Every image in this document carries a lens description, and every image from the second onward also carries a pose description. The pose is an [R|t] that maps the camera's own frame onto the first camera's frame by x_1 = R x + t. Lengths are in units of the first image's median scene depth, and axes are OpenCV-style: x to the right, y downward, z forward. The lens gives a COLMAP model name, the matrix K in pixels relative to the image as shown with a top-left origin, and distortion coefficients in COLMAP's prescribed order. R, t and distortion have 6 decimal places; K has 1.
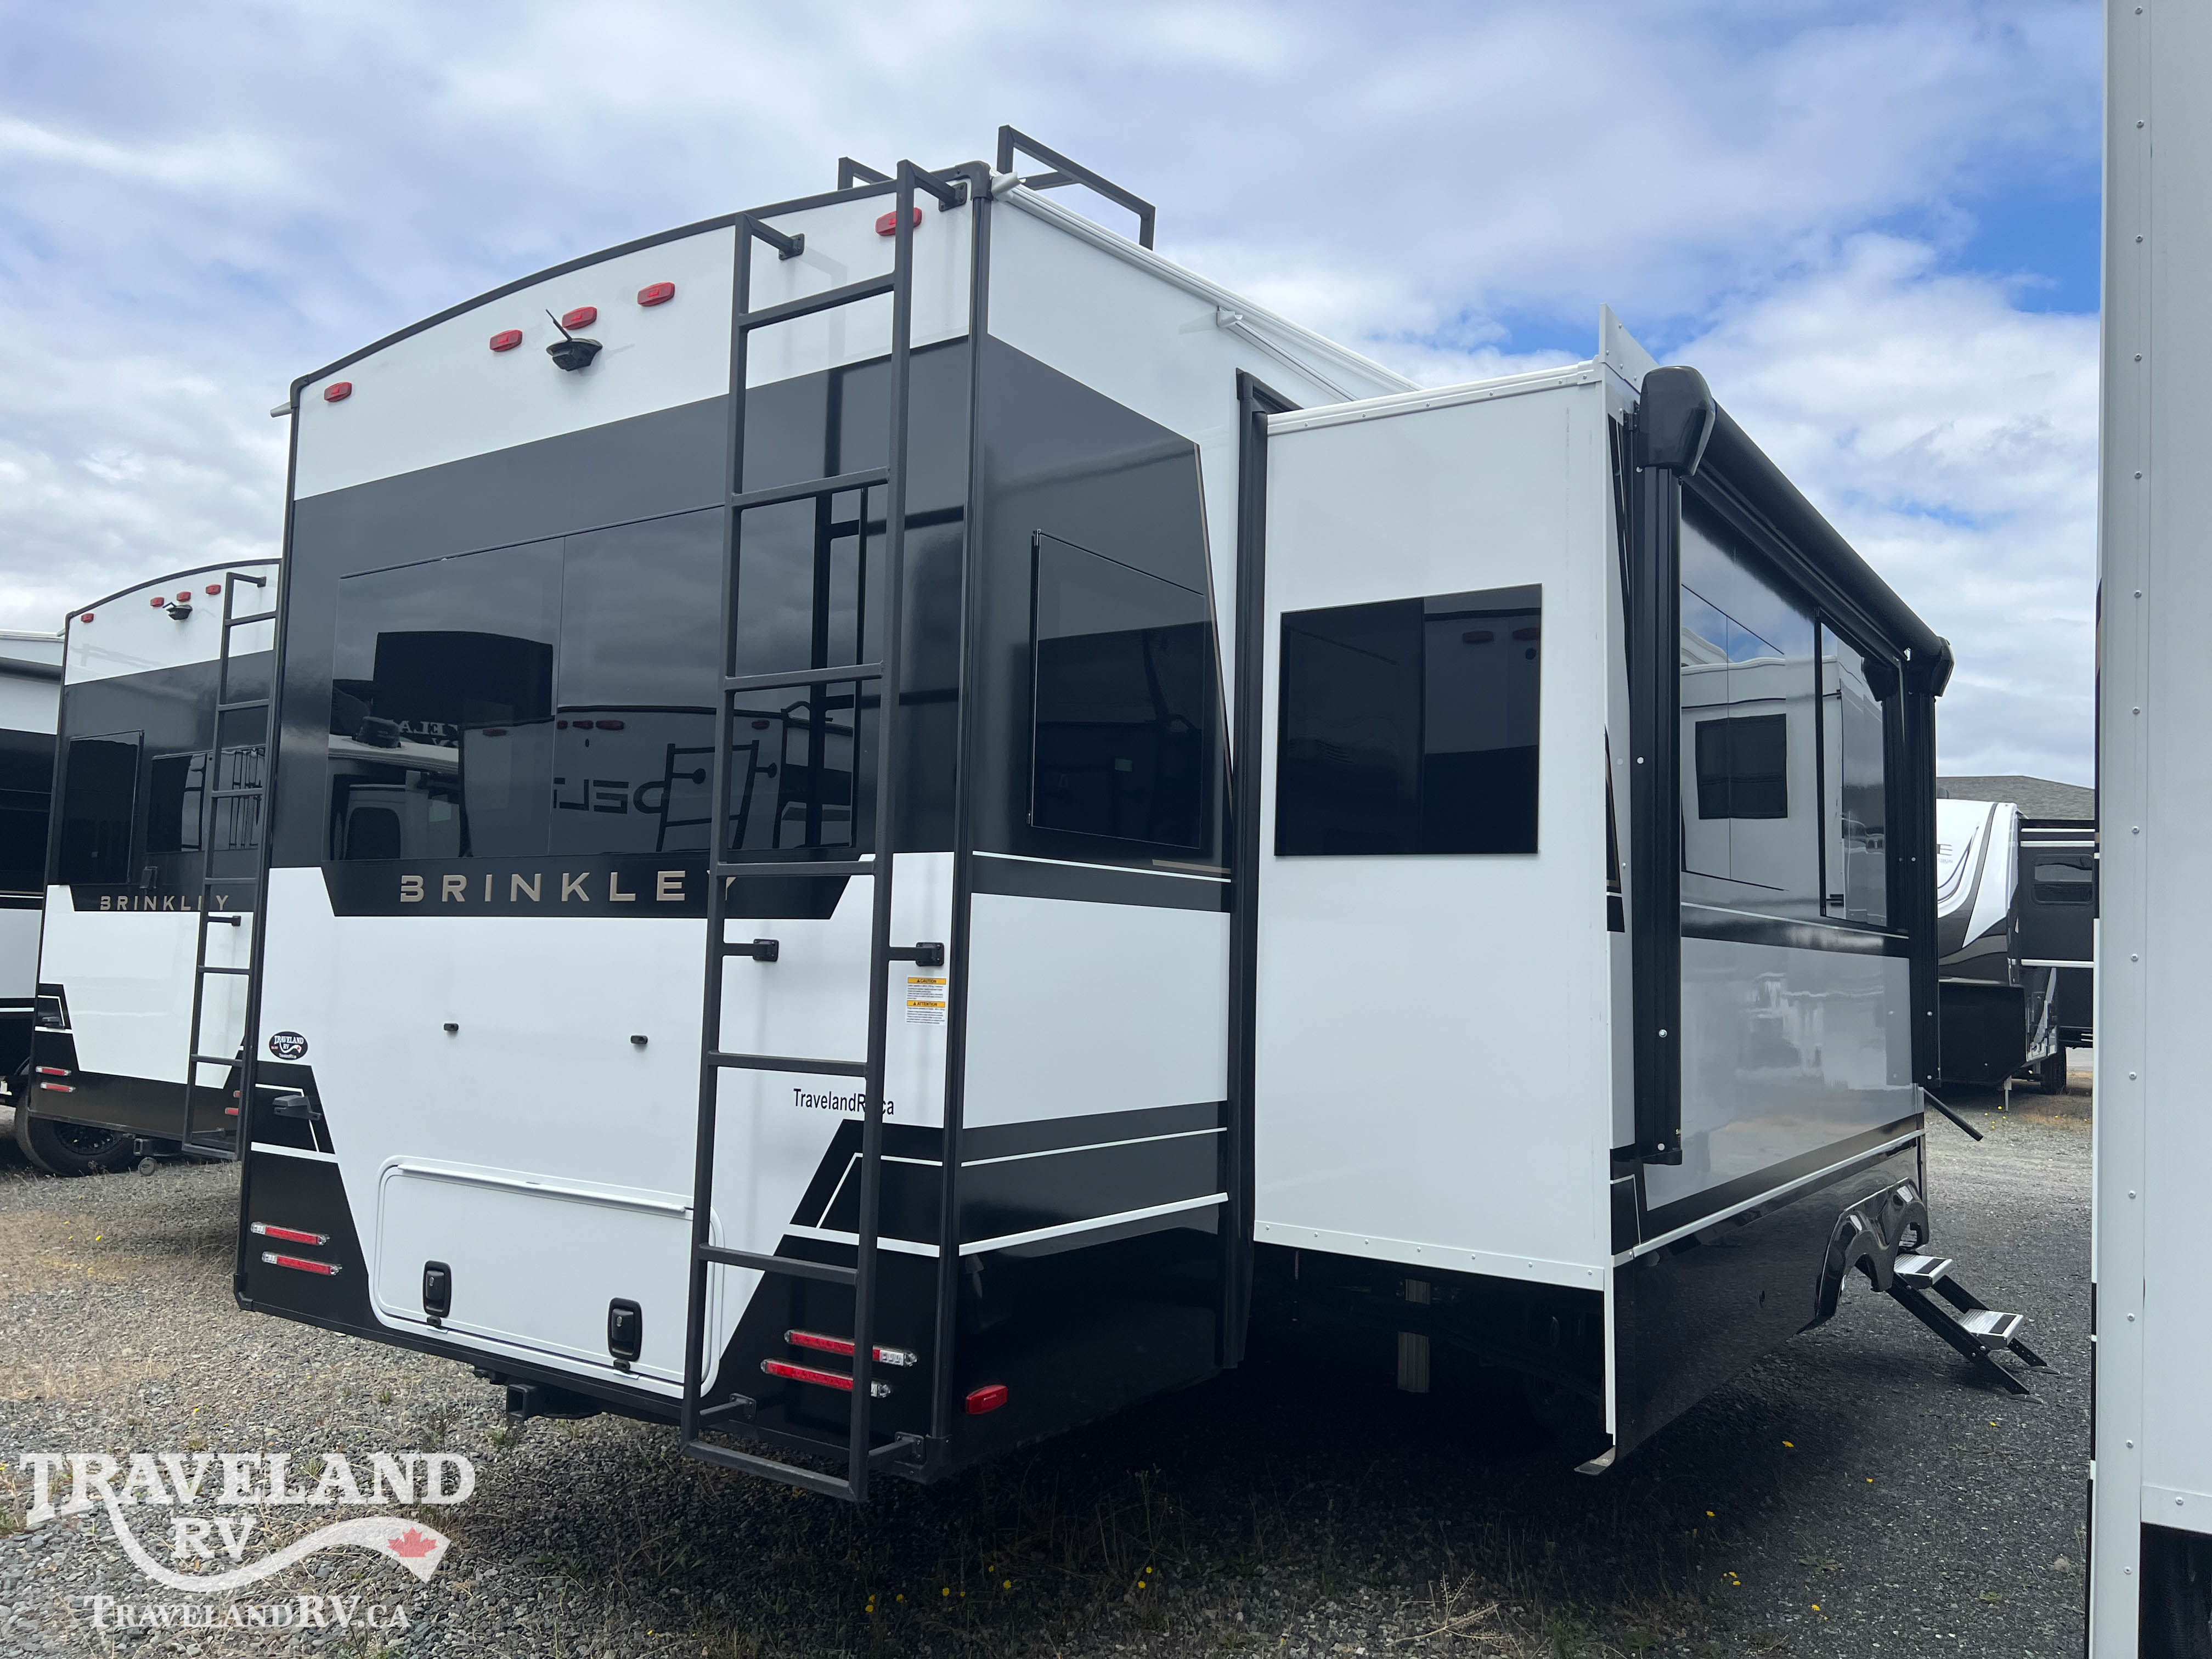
lens RADIAL K [[1660.2, 0, 1105.9], [0, 1660.2, 816.3], [0, 0, 1]] dist [0.064163, -0.077215]
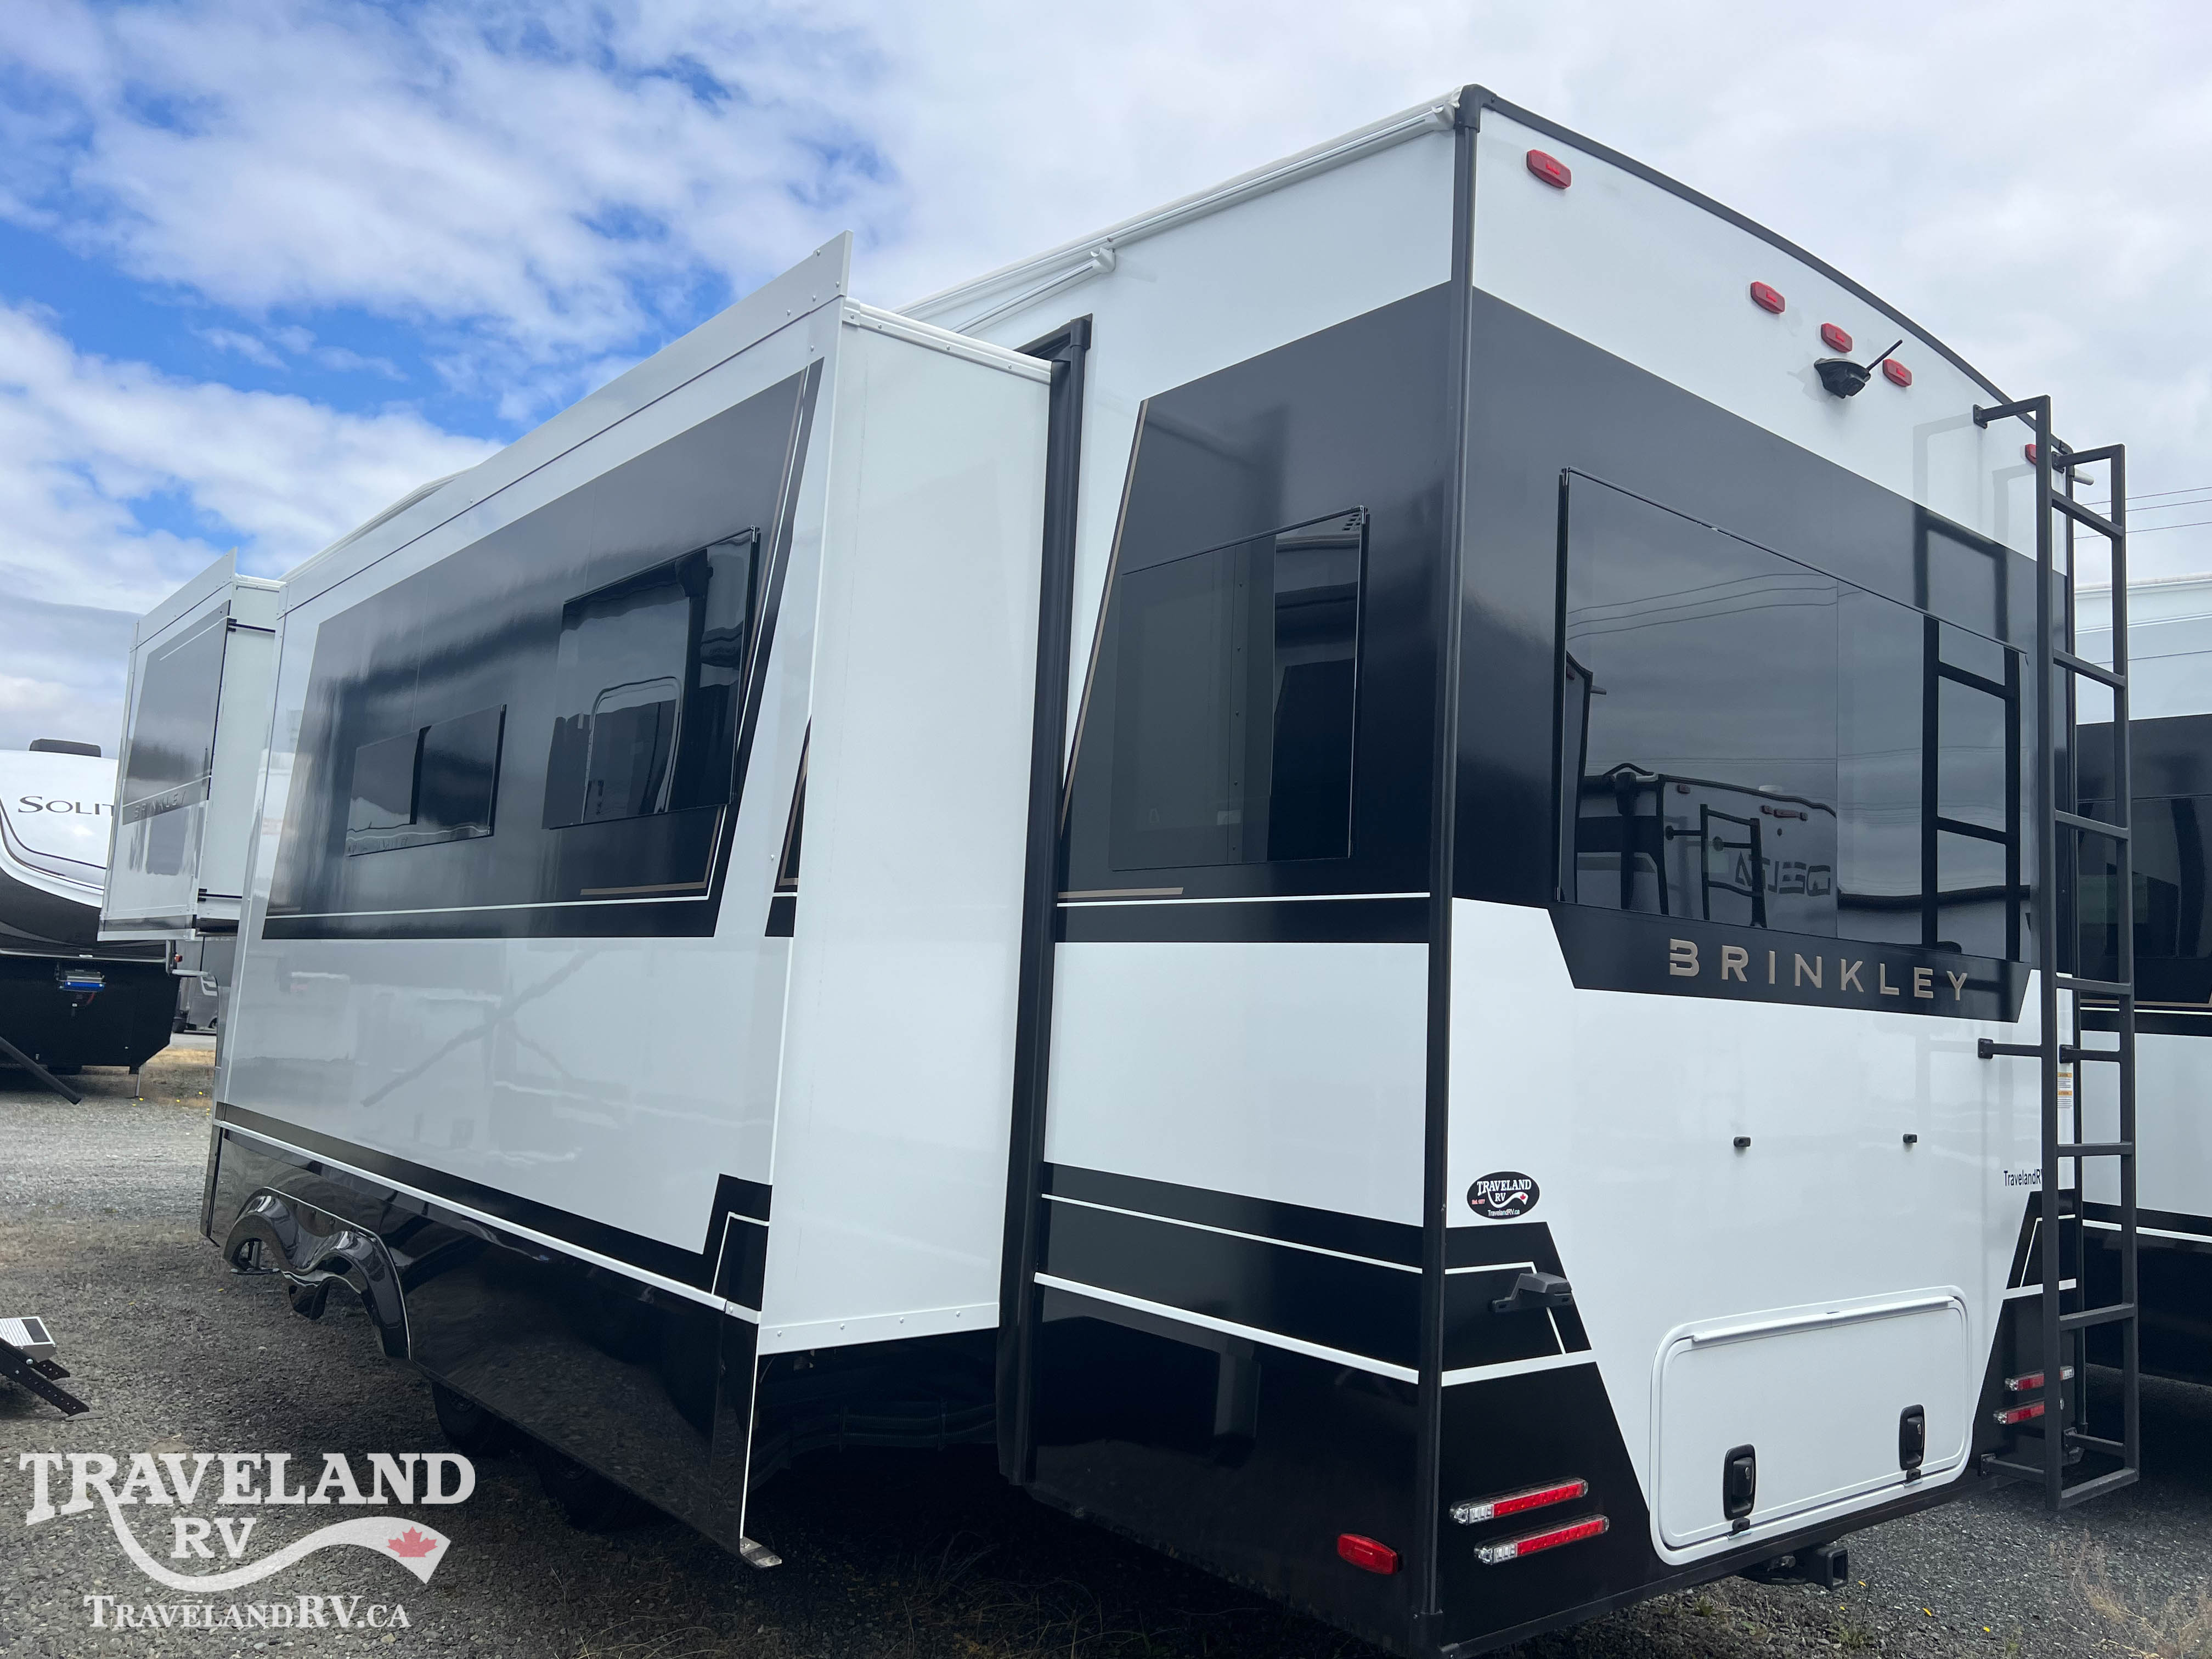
lens RADIAL K [[1660.2, 0, 1105.4], [0, 1660.2, 838.9], [0, 0, 1]] dist [0.064163, -0.077215]
pose [[0.268384, 0.092669, 0.958844, -1.206780], [-0.118658, 0.990962, -0.062560, 0.068148], [-0.955976, -0.096985, 0.276955, 1.057393]]
